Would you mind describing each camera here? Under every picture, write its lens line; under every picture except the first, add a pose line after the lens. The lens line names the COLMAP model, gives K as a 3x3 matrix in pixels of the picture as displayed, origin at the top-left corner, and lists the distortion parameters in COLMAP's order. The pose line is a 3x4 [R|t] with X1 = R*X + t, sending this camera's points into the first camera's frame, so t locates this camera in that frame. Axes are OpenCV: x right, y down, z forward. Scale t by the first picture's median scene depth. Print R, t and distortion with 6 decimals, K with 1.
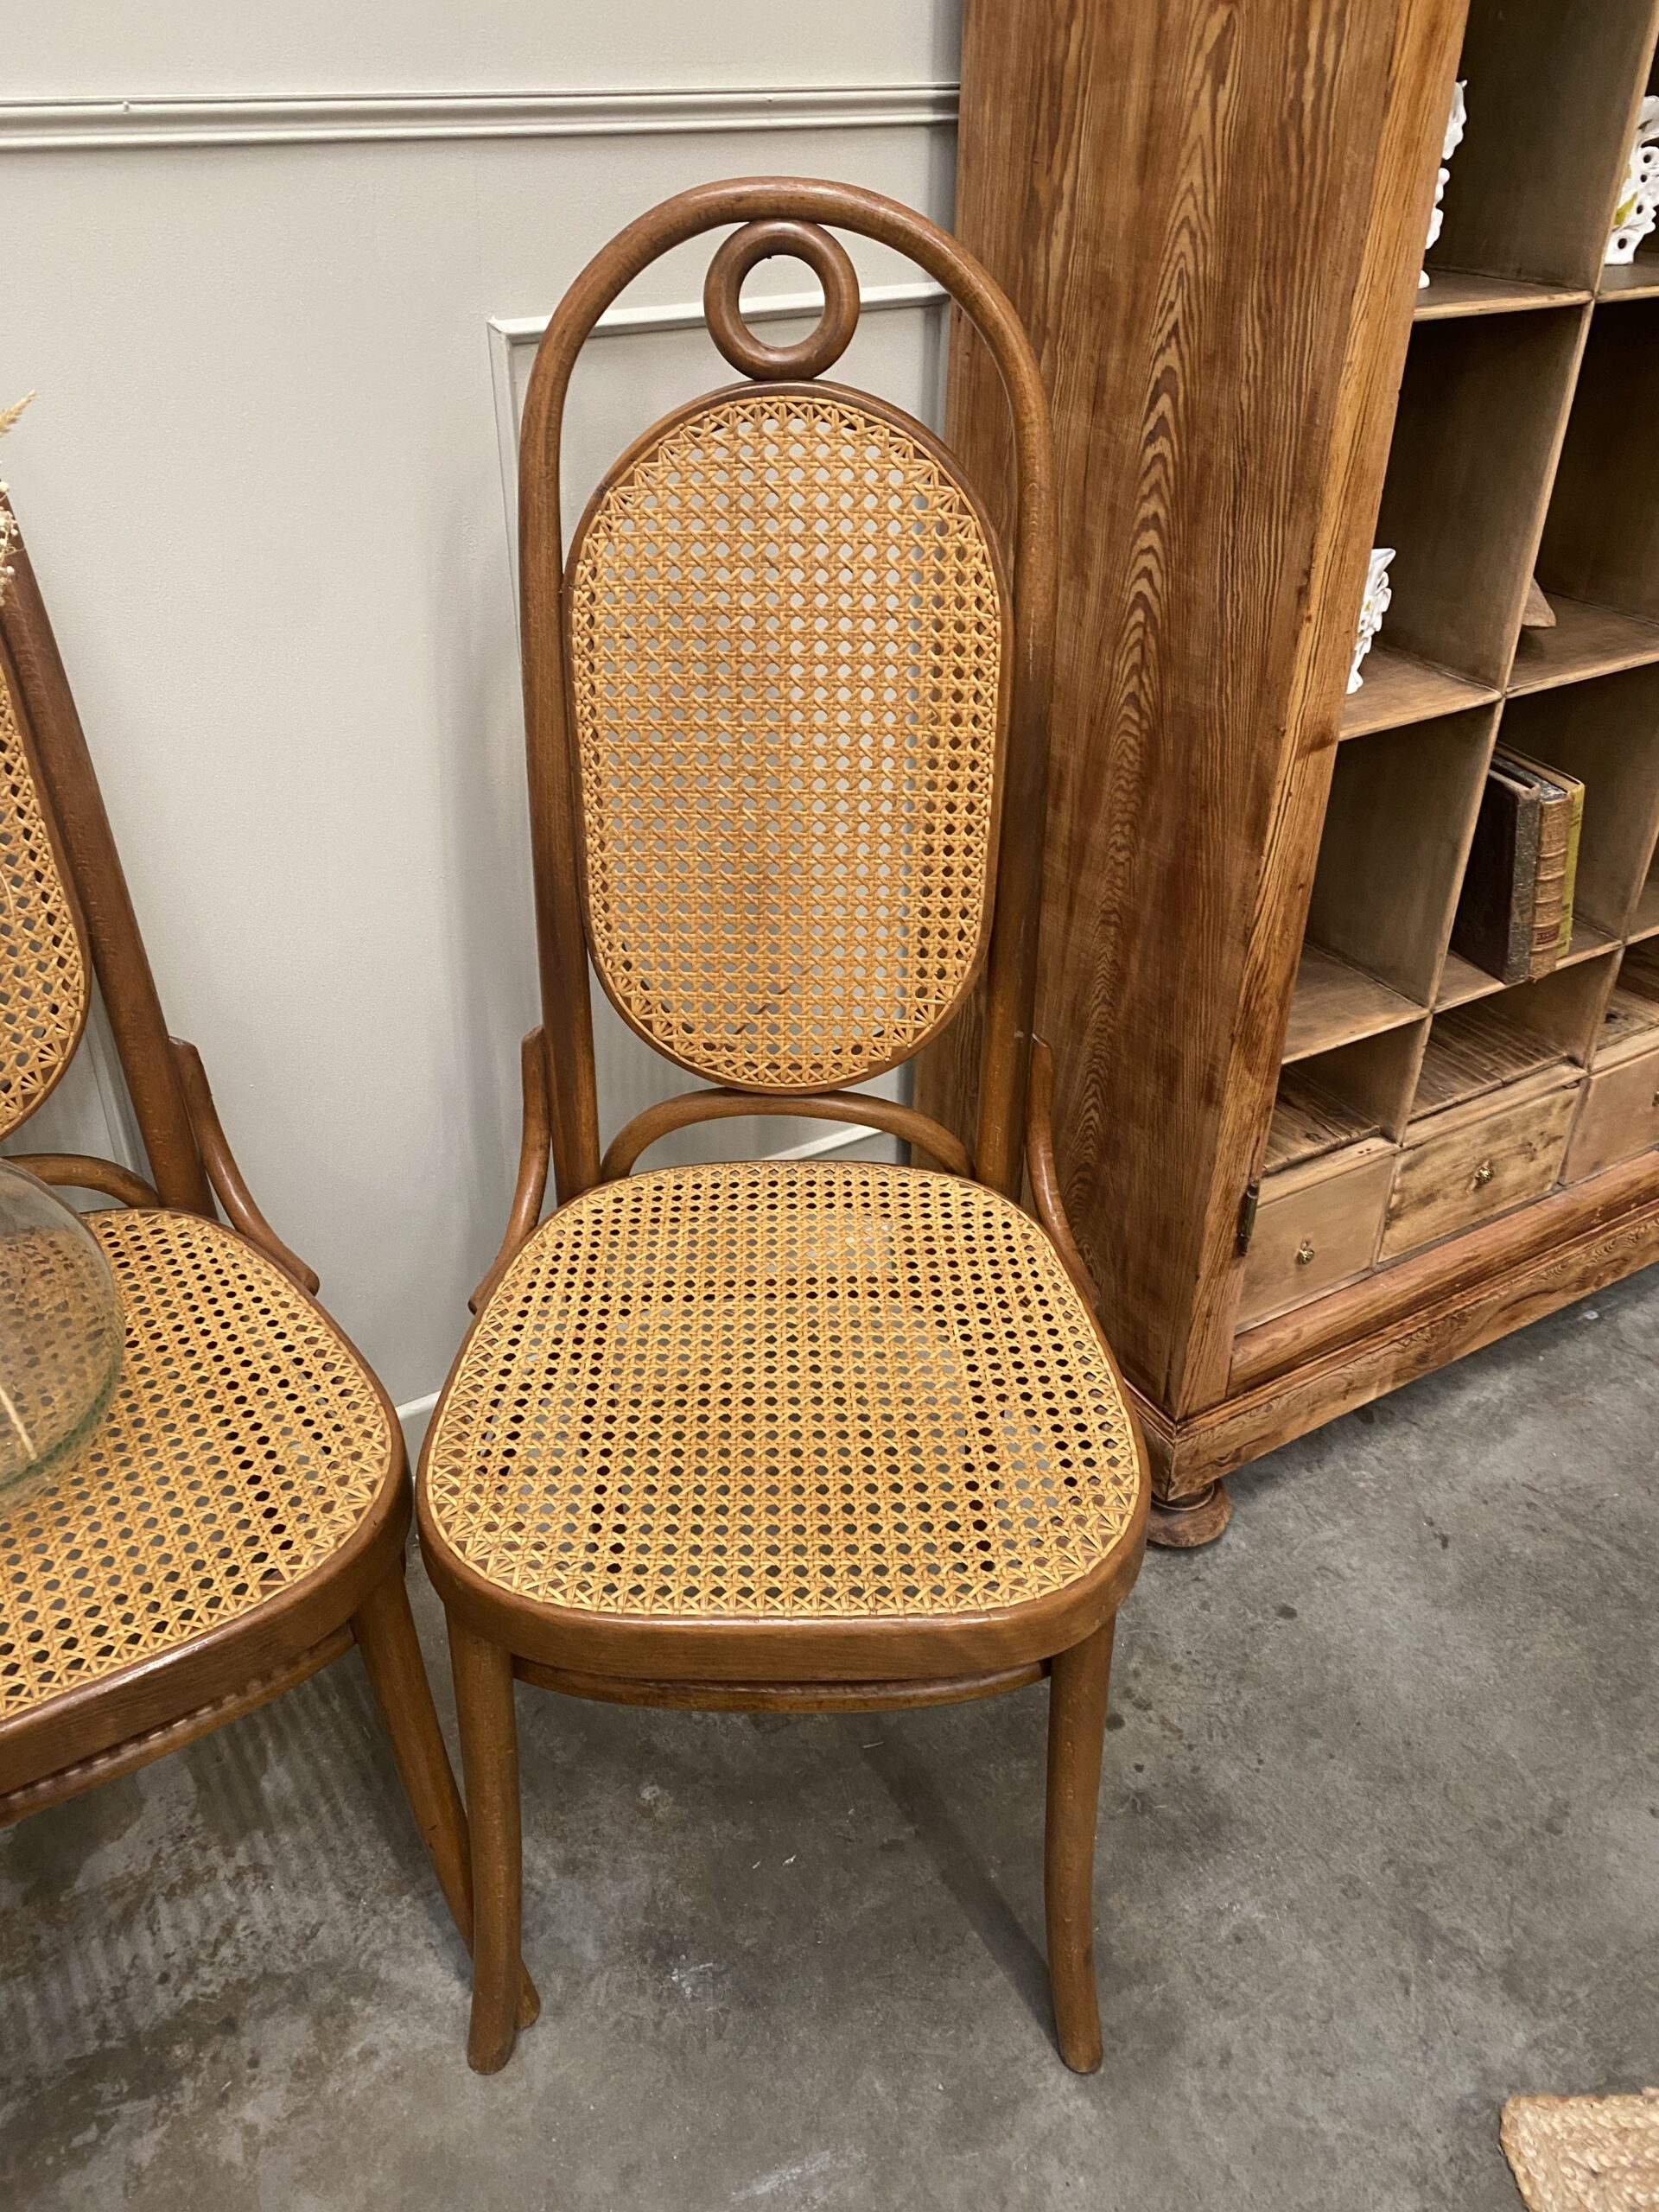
lens RADIAL K [[1678.7, 0, 814.3], [0, 1678.7, 1052.7], [0, 0, 1]] dist [0.017503, -0.019944]
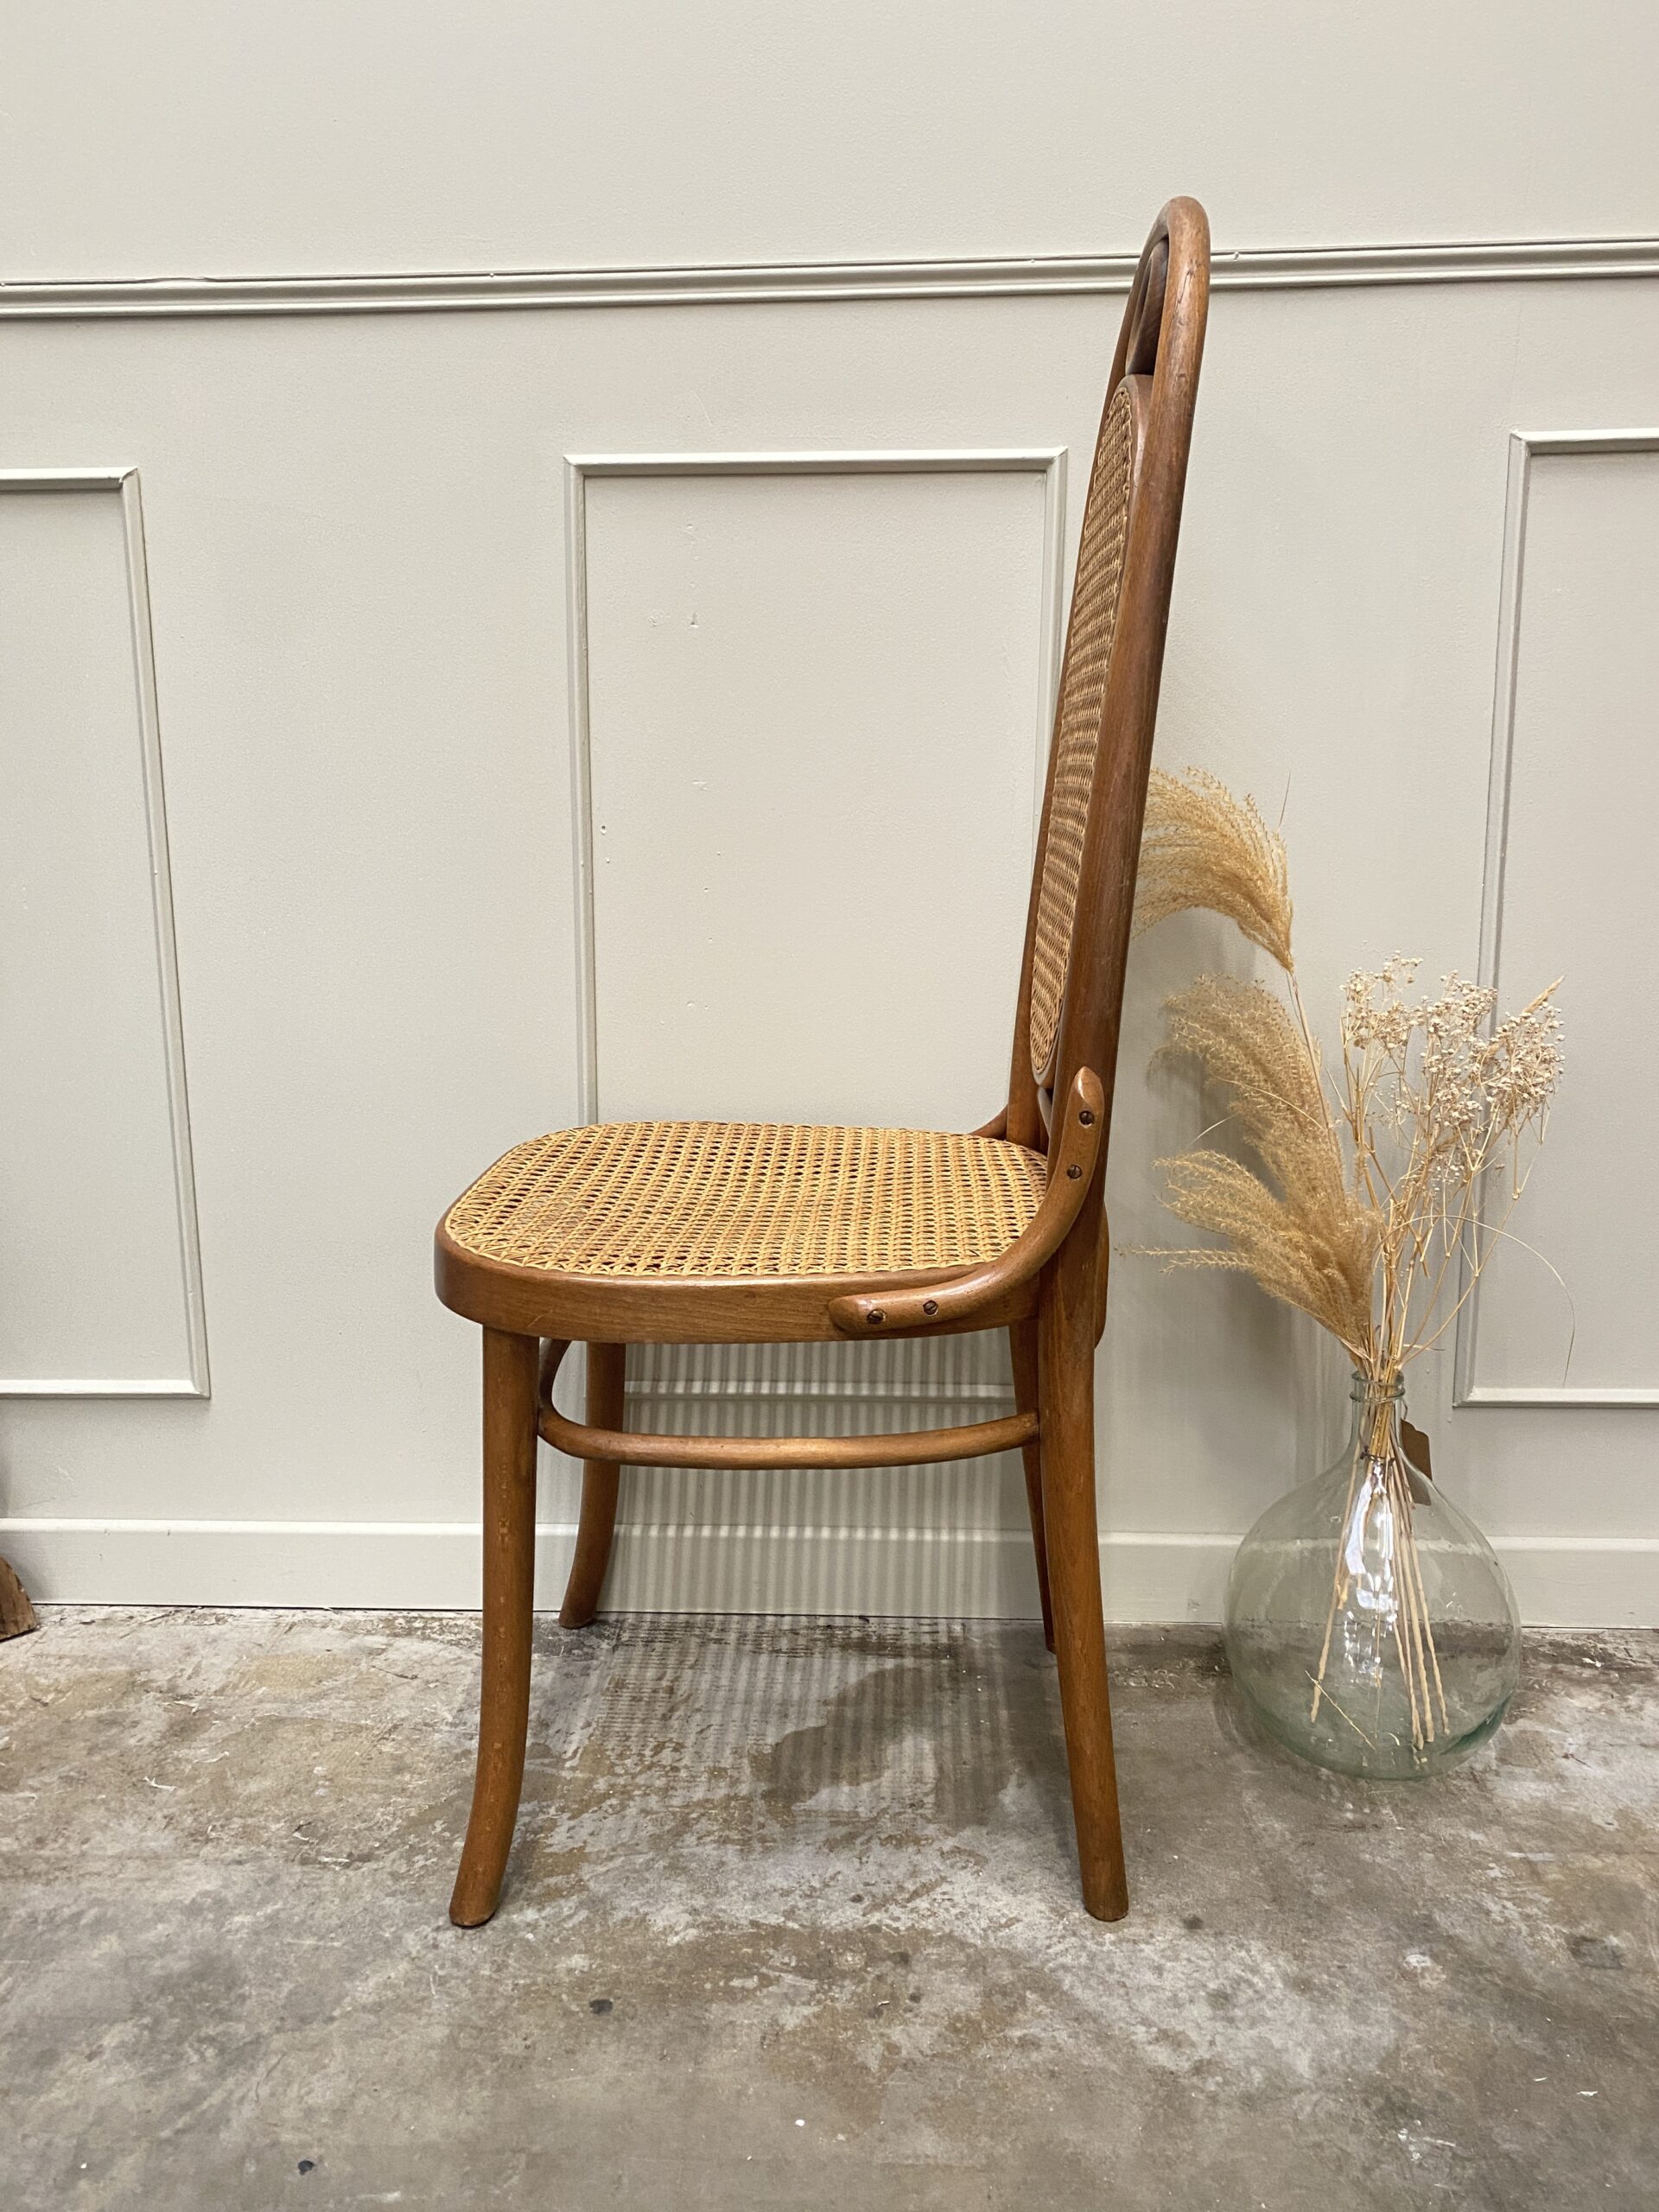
lens RADIAL K [[1678.7, 0, 818.4], [0, 1678.7, 1062.7], [0, 0, 1]] dist [0.017503, -0.019944]
pose [[0.828262, 0.091331, -0.552848, 0.082260], [-0.280830, 0.921432, -0.268511, 0.379416], [0.484889, 0.377653, 0.788835, 0.055748]]
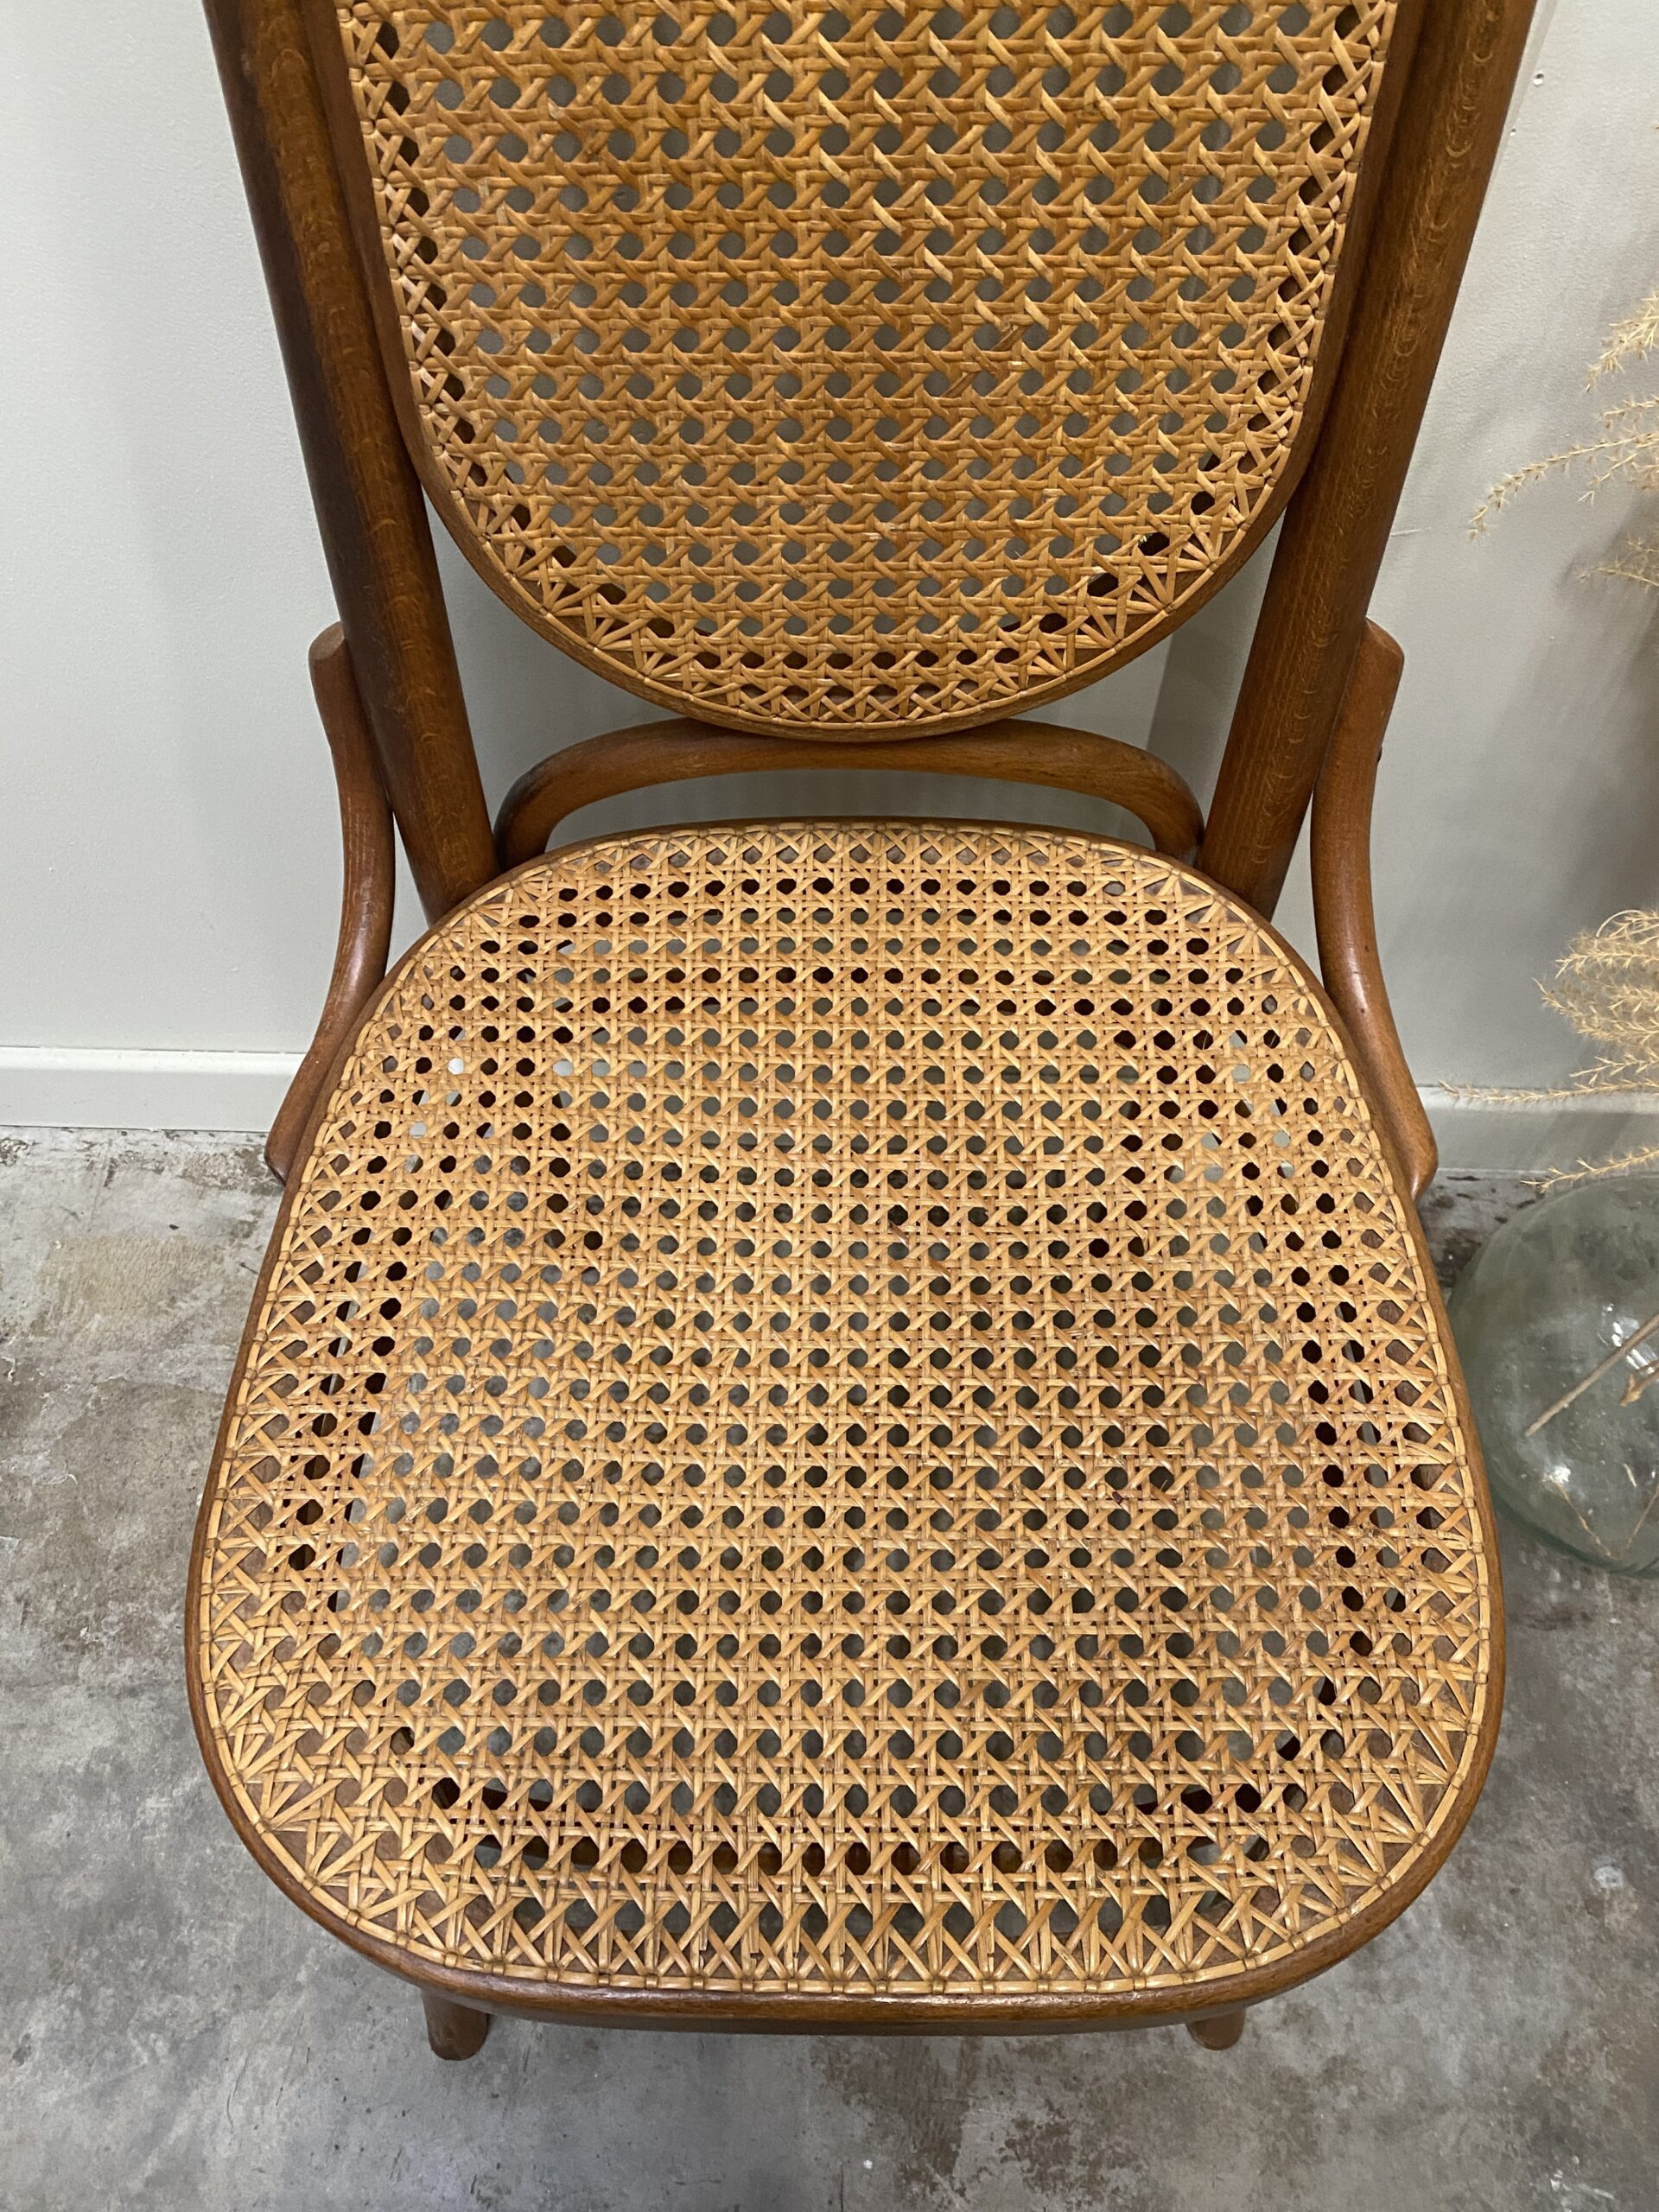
lens RADIAL K [[1874.4, 0, 823.6], [0, 1874.4, 1098.3], [0, 0, 1]] dist [0.006623, -0.006516]
pose [[0.840433, 0.473890, -0.262870, -0.348218], [-0.280583, 0.795515, 0.537056, -0.137396], [0.463622, -0.377603, 0.801543, 0.415556]]
